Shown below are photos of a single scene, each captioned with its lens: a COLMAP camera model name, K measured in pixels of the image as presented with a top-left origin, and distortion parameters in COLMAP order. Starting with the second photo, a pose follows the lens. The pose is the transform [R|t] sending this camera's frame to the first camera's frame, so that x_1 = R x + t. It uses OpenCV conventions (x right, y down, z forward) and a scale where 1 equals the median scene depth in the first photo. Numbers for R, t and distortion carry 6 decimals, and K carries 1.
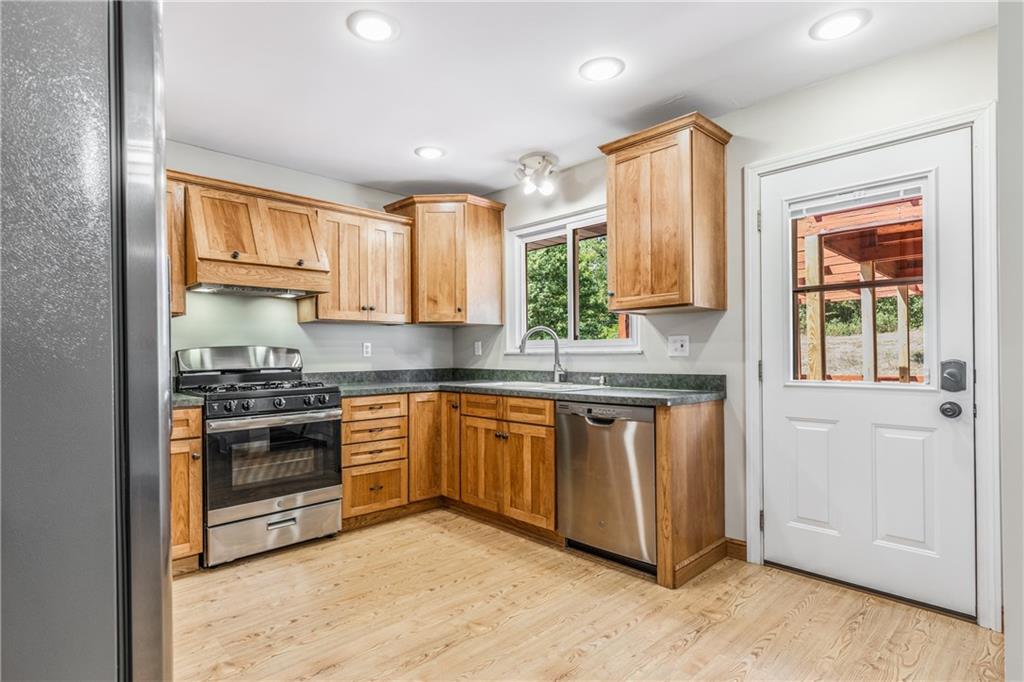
lens RADIAL K [[525.2, 0, 492.3], [0, 525.2, 352.3], [0, 0, 1]] dist [0.000454, 0.000367]
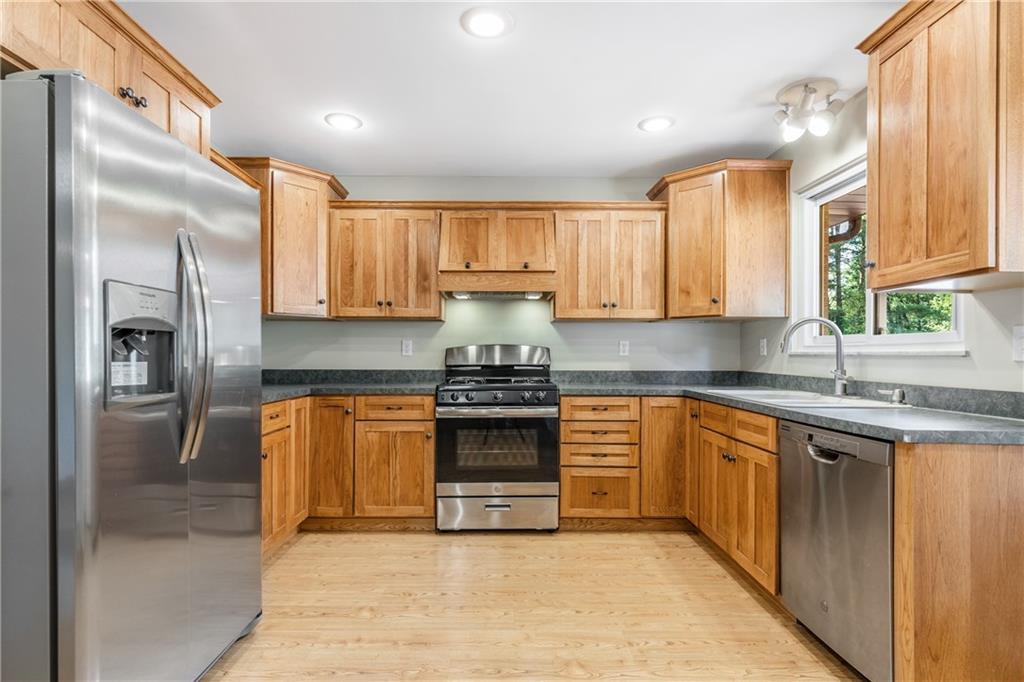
lens RADIAL K [[525.2, 0, 492.3], [0, 525.2, 352.3], [0, 0, 1]] dist [0.000454, 0.000367]
pose [[0.733329, 0.008503, -0.679821, 0.282628], [-0.007012, 0.999963, 0.004943, -0.000783], [0.679838, 0.001142, 0.733361, 0.167405]]
